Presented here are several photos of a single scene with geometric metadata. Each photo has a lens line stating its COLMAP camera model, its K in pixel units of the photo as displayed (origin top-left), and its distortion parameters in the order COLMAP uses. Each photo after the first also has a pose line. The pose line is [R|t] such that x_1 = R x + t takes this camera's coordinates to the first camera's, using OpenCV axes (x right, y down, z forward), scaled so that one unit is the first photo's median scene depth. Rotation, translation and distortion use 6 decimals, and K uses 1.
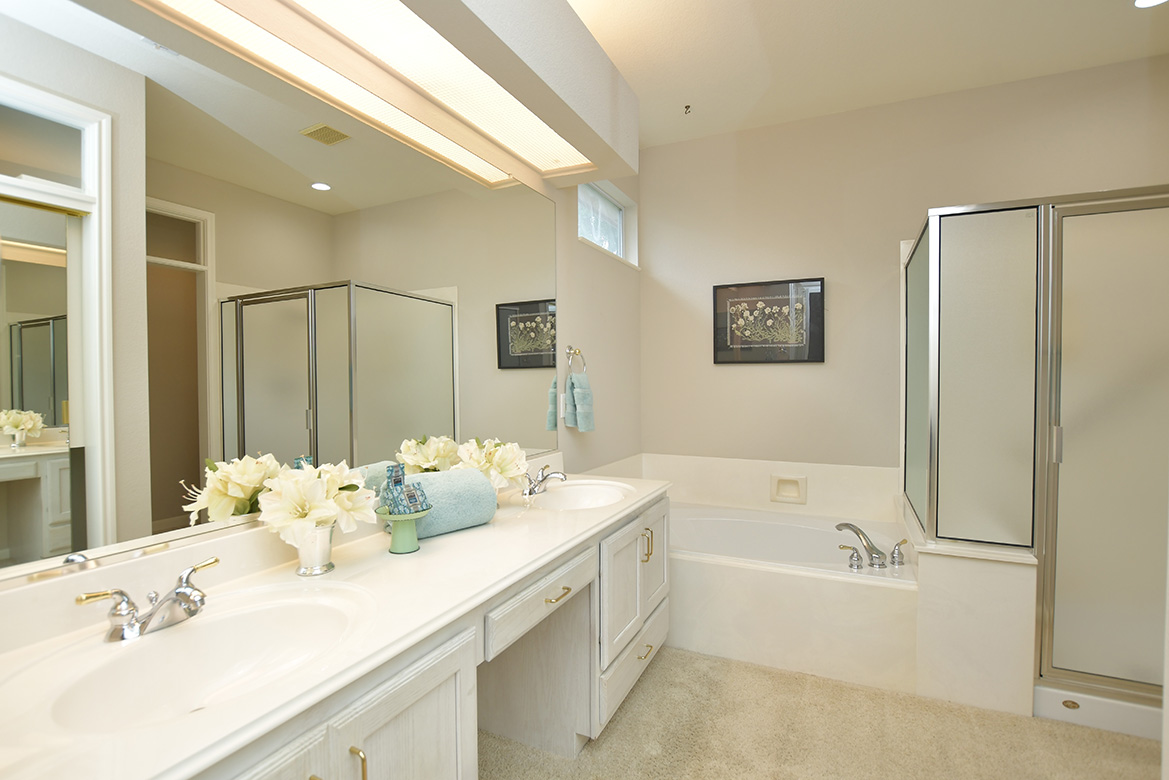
lens RADIAL K [[553.0, 0, 584.5], [0, 553.0, 389.9], [0, 0, 1]] dist [-0.002861, -0.000204]
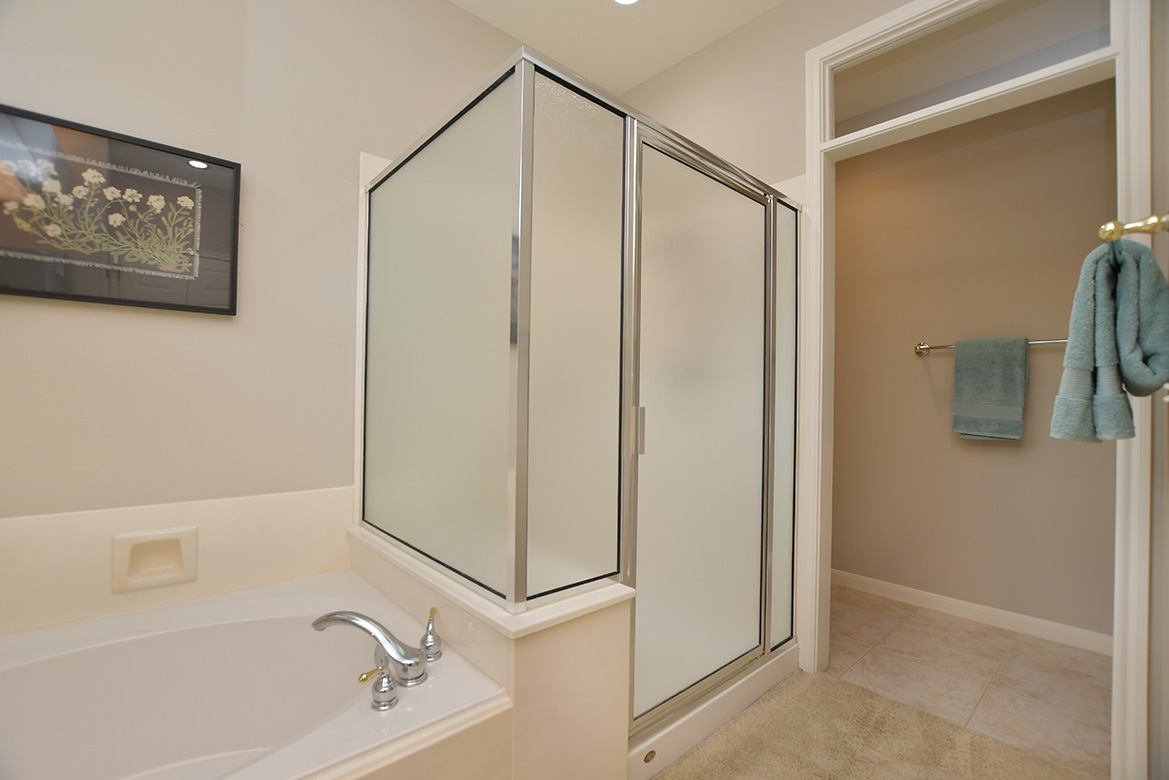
lens RADIAL K [[519.0, 0, 591.1], [0, 519.0, 391.8], [0, 0, 1]] dist [-0.027444, 0.000980]
pose [[0.389361, 0.011330, 0.921015, 0.094706], [-0.002418, 0.999933, -0.011279, 0.030775], [-0.921082, 0.002165, 0.389363, 0.452196]]
